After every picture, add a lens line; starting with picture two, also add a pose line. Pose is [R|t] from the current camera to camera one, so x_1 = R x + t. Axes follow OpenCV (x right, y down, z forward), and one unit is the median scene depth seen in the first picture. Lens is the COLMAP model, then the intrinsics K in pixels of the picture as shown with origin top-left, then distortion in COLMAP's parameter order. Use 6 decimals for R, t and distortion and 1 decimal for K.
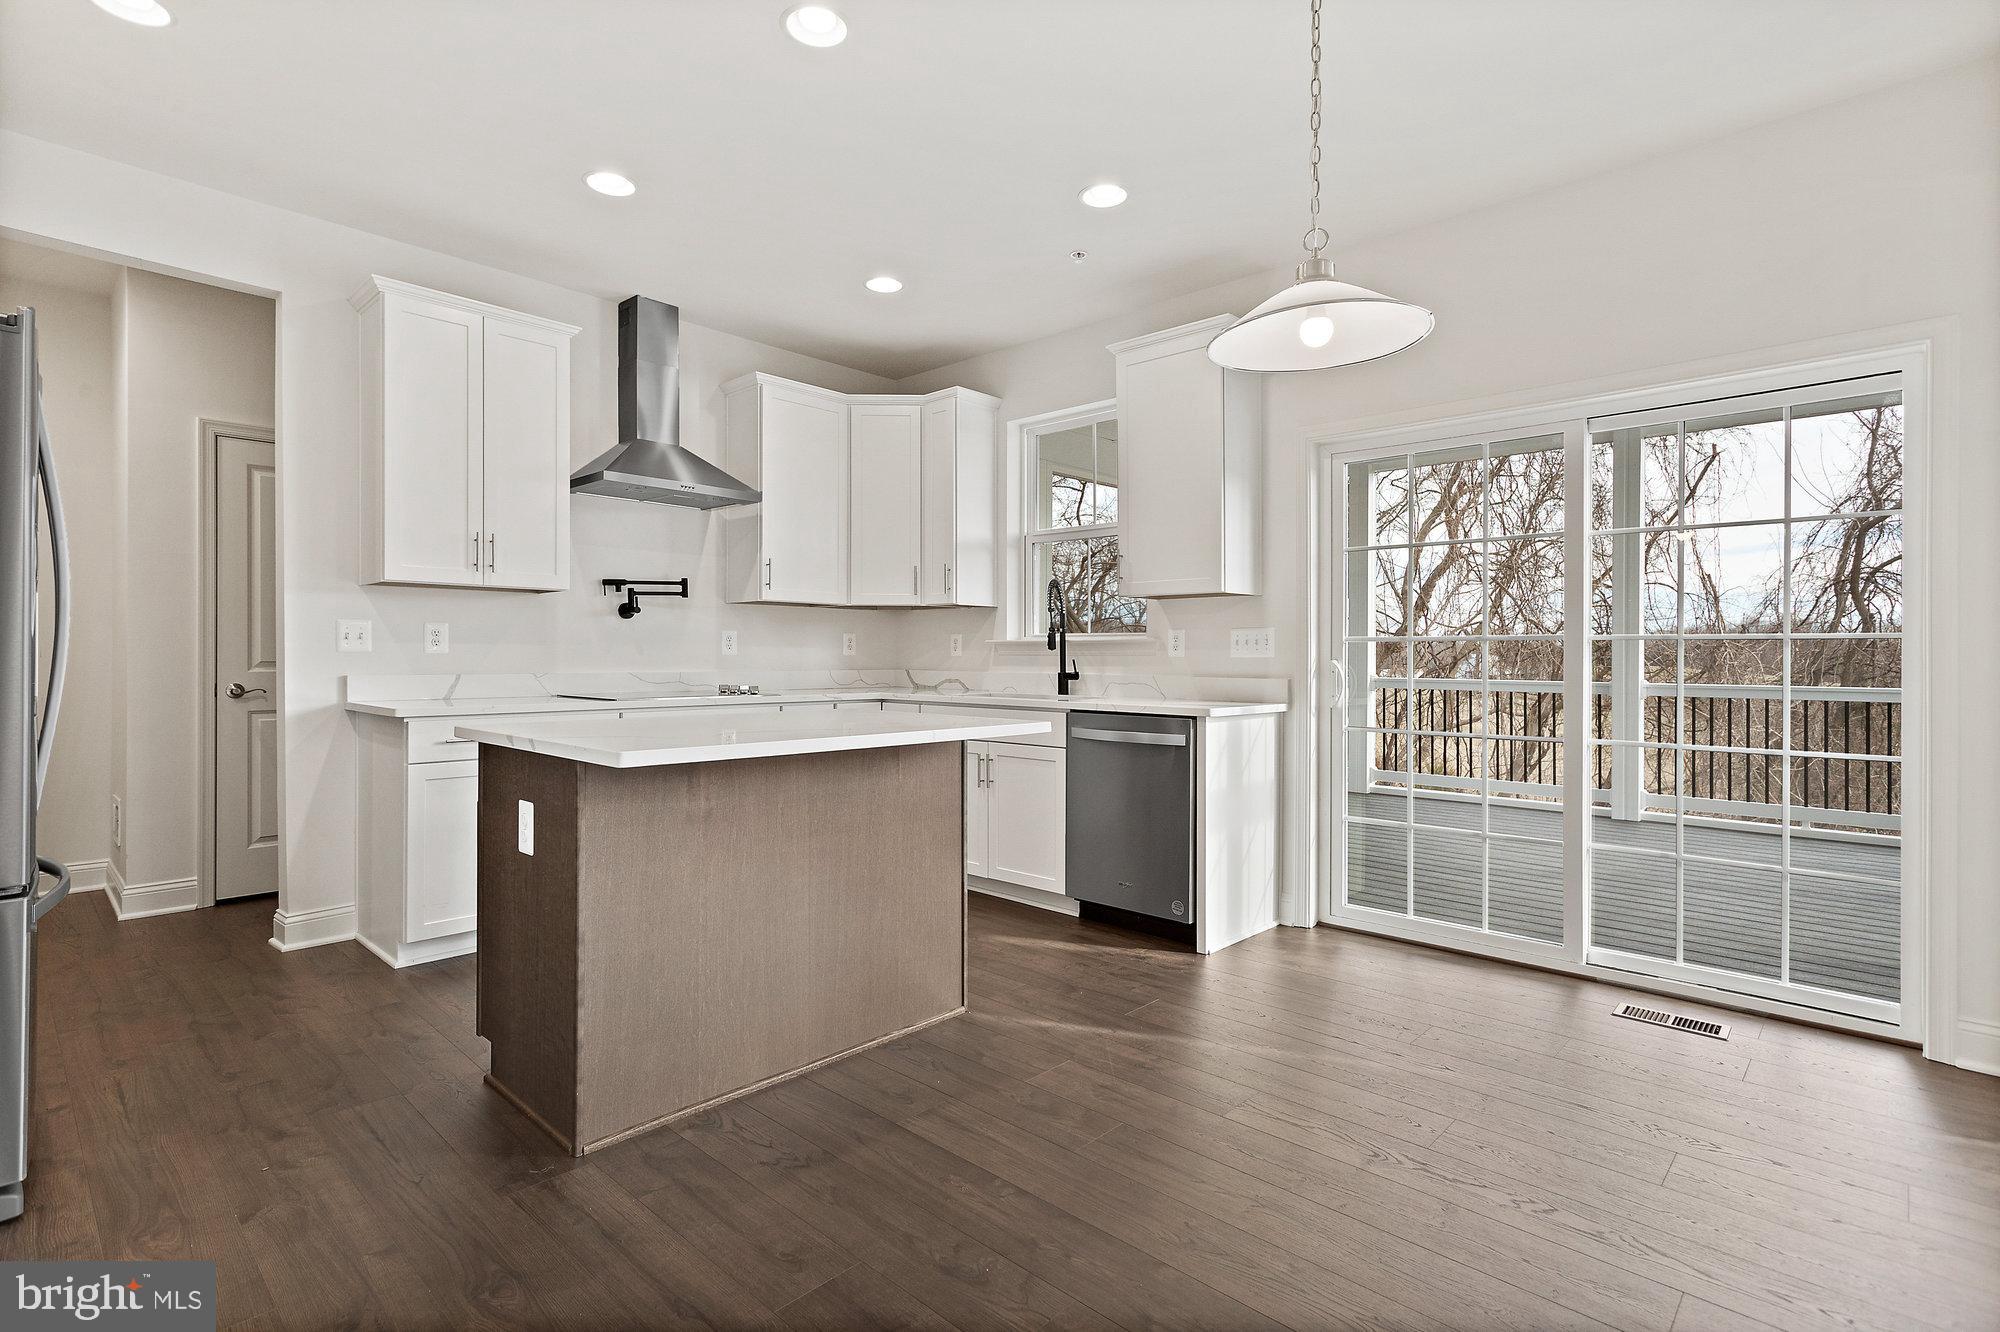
lens RADIAL K [[965.0, 0, 982.5], [0, 965.0, 654.8], [0, 0, 1]] dist [0.001747, 0.000316]
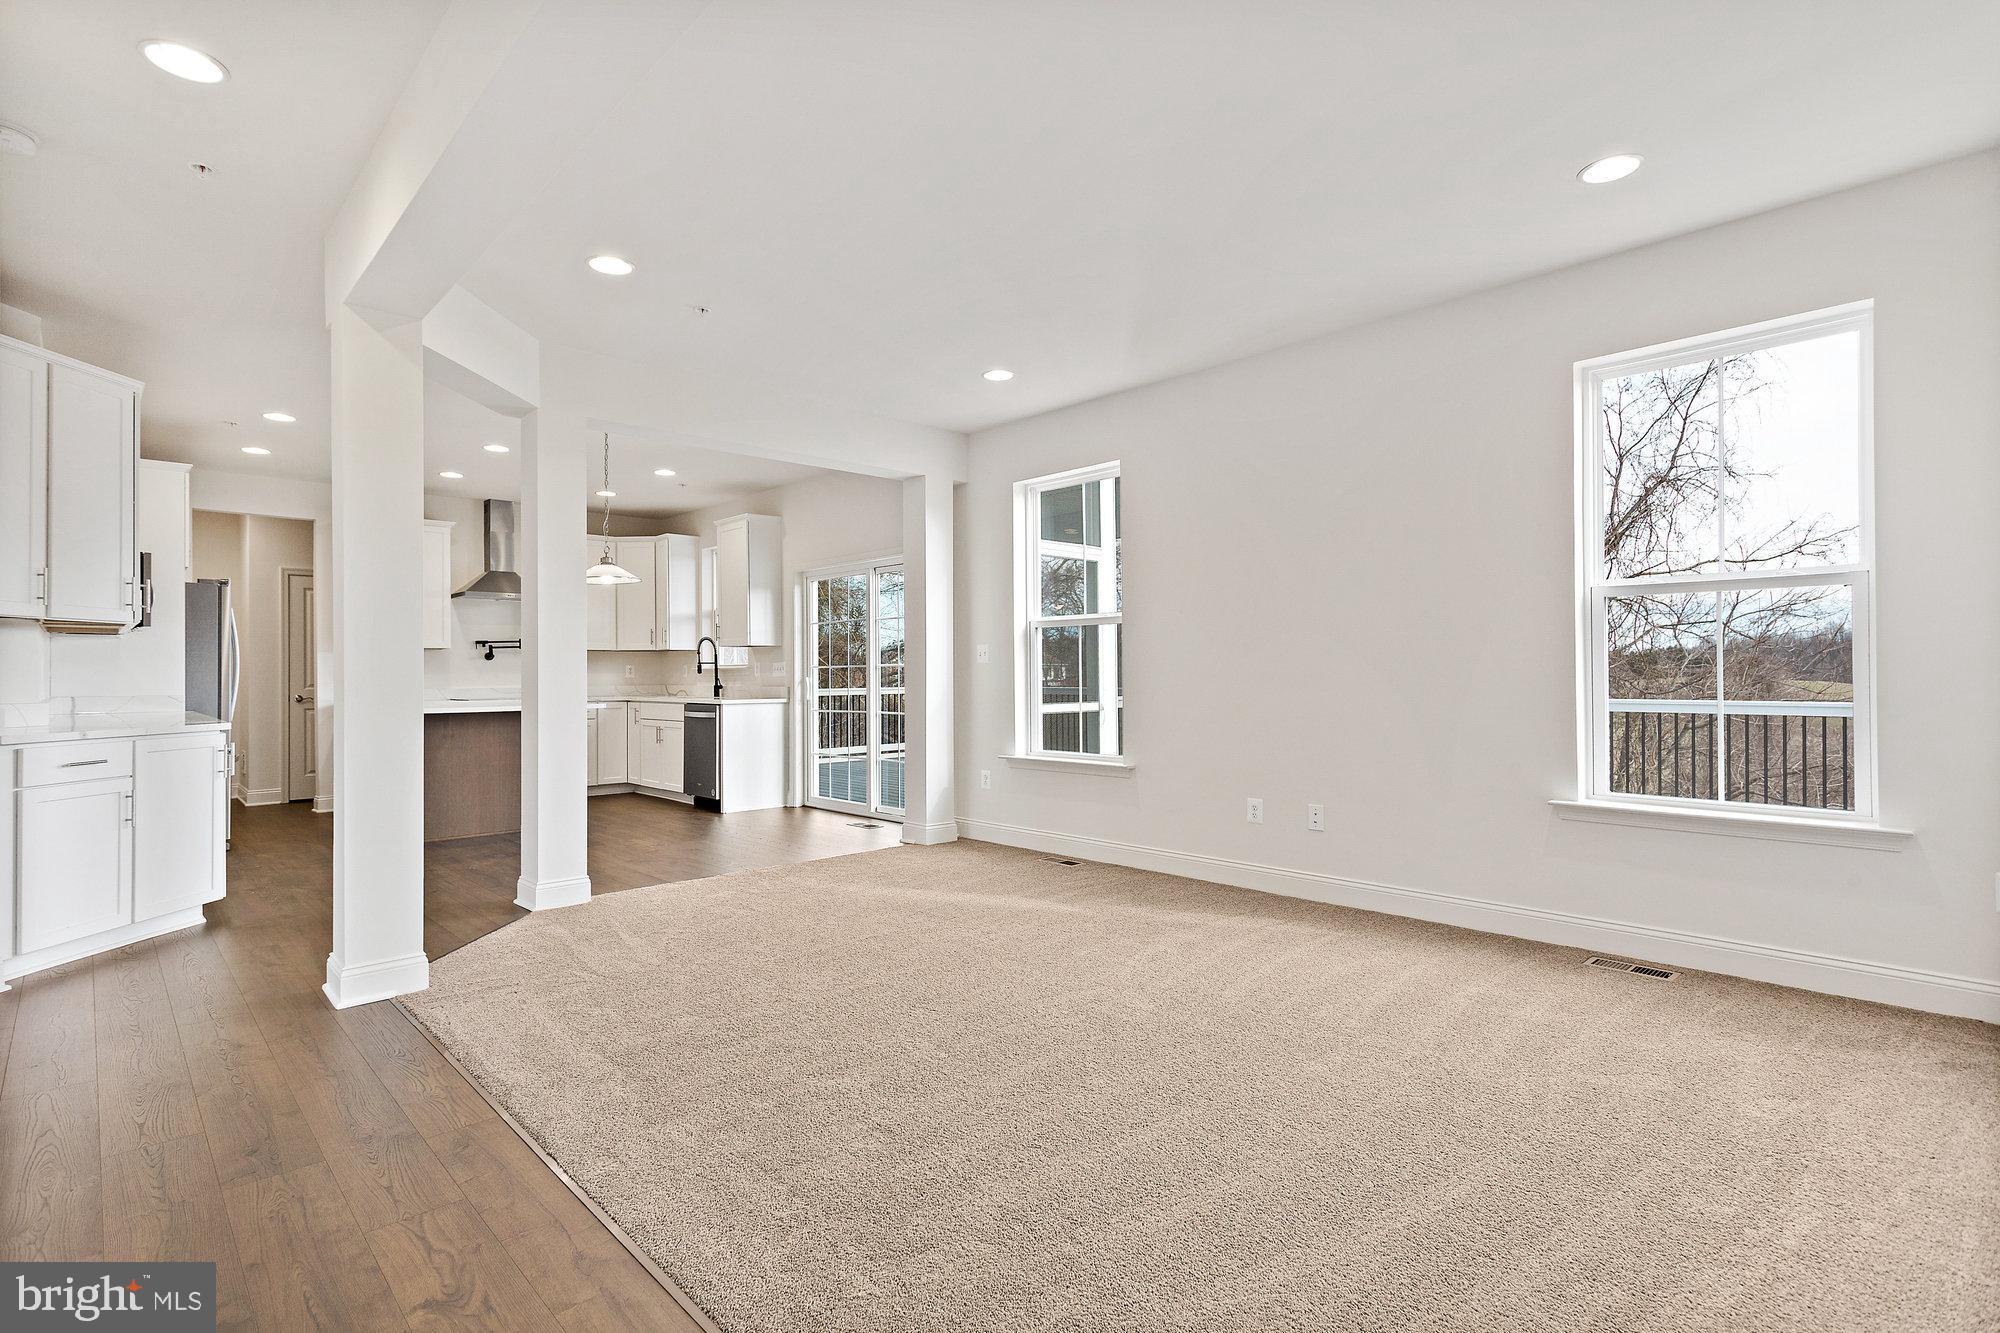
lens RADIAL K [[965.0, 0, 982.5], [0, 965.0, 655.3], [0, 0, 1]] dist [0.001747, 0.000316]
pose [[0.998334, -0.013542, -0.056090, 0.726296], [0.012520, 0.999750, -0.018527, 0.001132], [0.056327, 0.017794, 0.998254, -0.884916]]
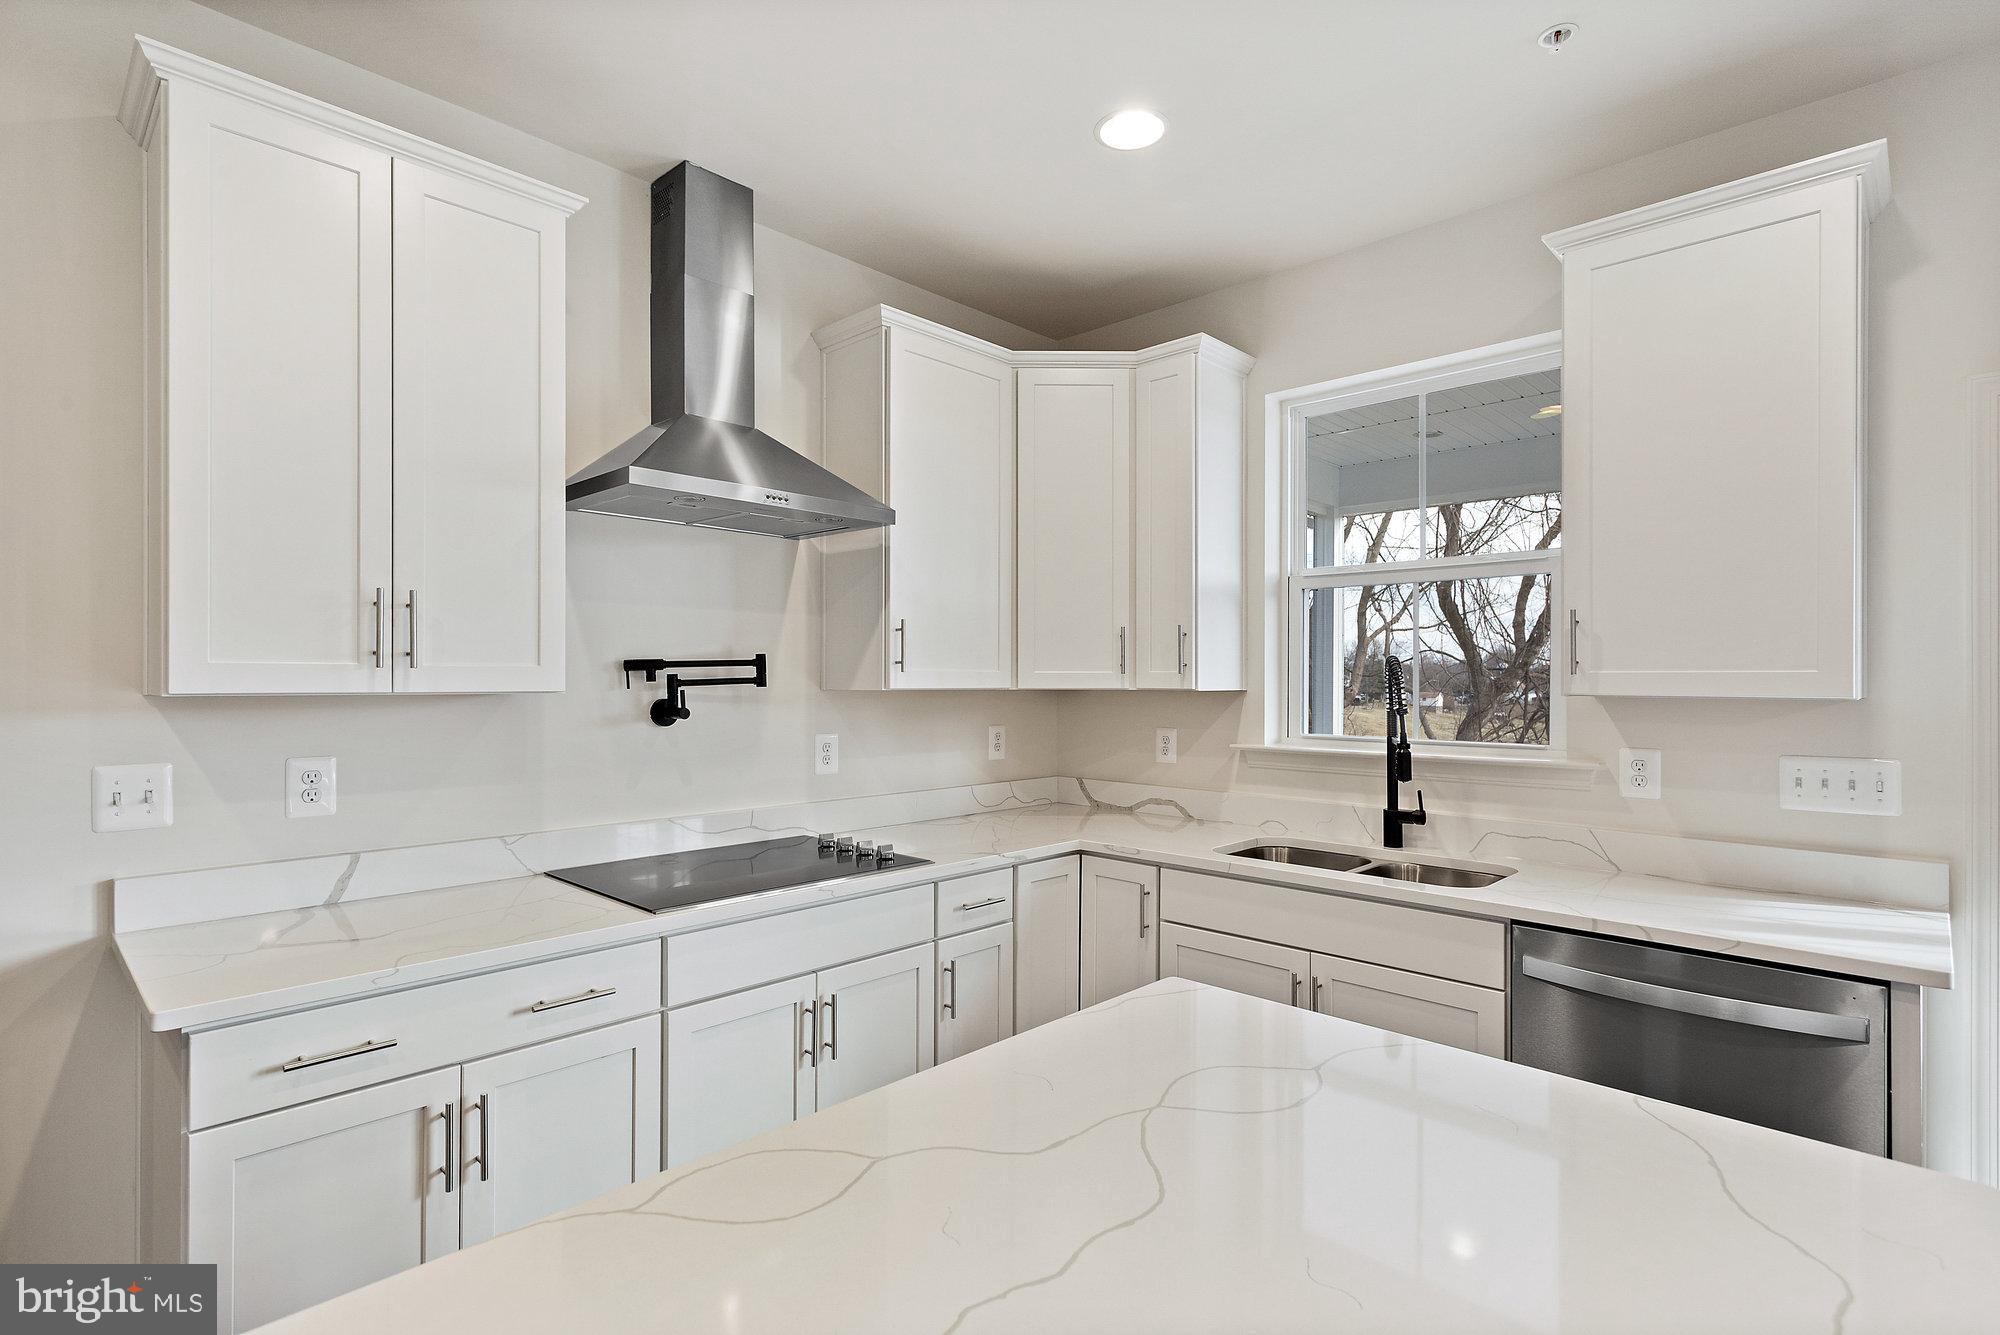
lens RADIAL K [[974.8, 0, 976.4], [0, 974.8, 676.5], [0, 0, 1]] dist [-0.000355, 0.000490]
pose [[0.999860, -0.001342, -0.016671, -0.165862], [0.001313, 0.999998, -0.001726, -0.064196], [0.016673, 0.001703, 0.999860, 0.403383]]
